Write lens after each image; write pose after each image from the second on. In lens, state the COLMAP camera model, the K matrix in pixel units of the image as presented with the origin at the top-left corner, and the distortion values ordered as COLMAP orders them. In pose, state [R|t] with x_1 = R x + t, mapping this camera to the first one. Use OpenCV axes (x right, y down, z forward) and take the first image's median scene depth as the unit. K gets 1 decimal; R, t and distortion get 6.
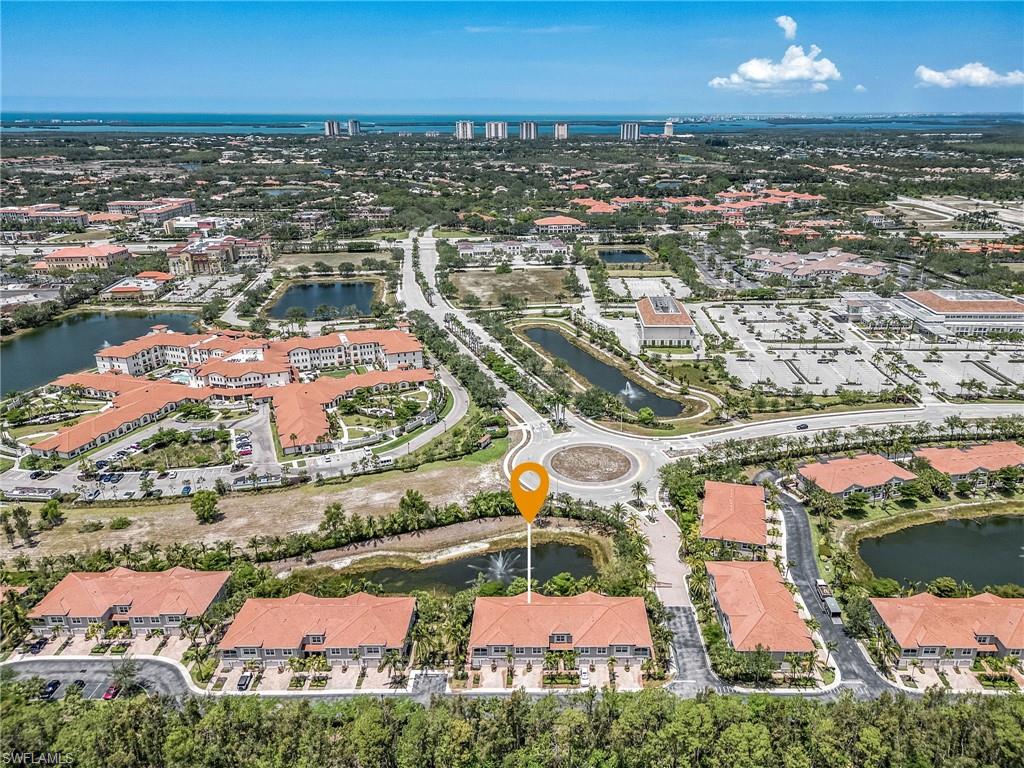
lens RADIAL K [[802.3, 0, 512.0], [0, 802.3, 384.0], [0, 0, 1]] dist [0.072996, -0.046942]
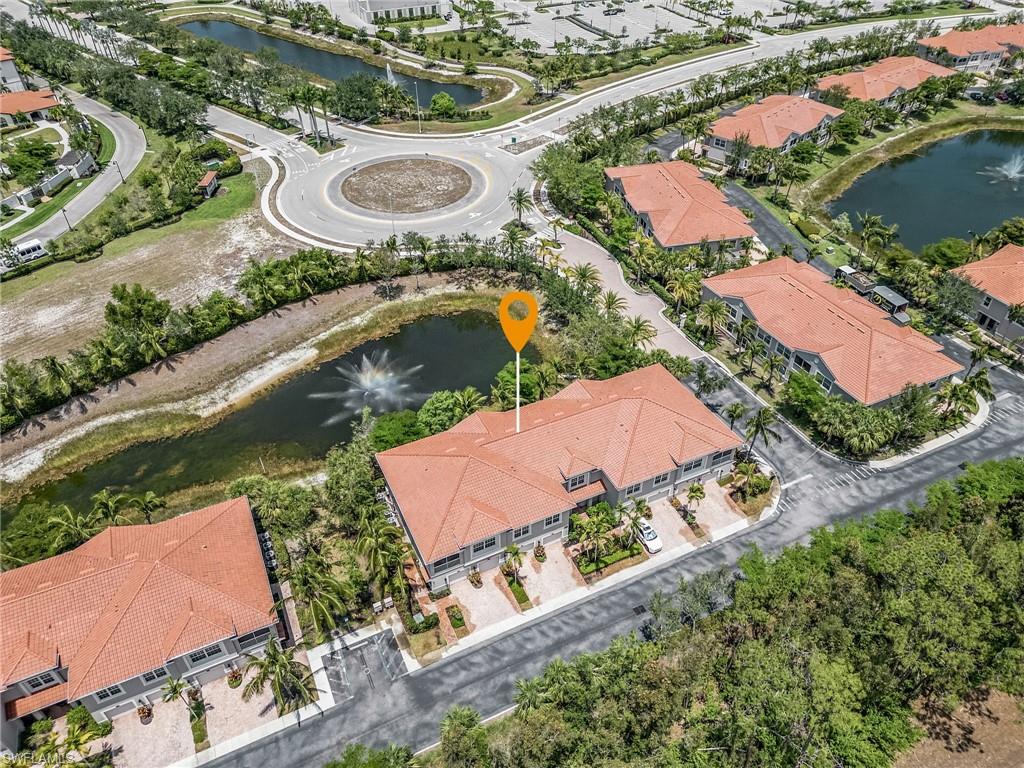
lens RADIAL K [[802.3, 0, 512.0], [0, 802.3, 384.0], [0, 0, 1]] dist [0.072996, -0.046942]
pose [[0.890841, -0.271891, 0.363974, -0.088421], [0.158547, 0.936836, 0.311772, 0.056826], [-0.425752, -0.220032, 0.877679, 0.357775]]
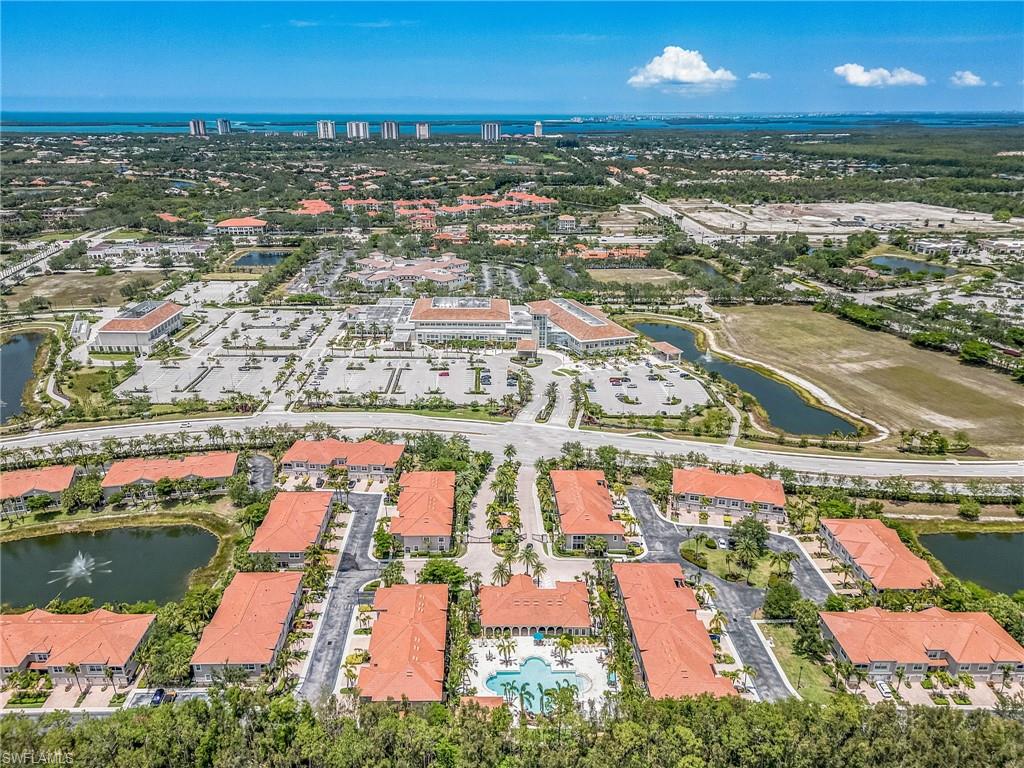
lens RADIAL K [[823.6, 0, 510.6], [0, 823.6, 414.8], [0, 0, 1]] dist [0.049380, -0.011651]
pose [[0.999951, 0.001583, -0.009754, 0.866515], [-0.001335, 0.999679, 0.025318, 0.001617], [0.009791, -0.025304, 0.999632, 0.024805]]
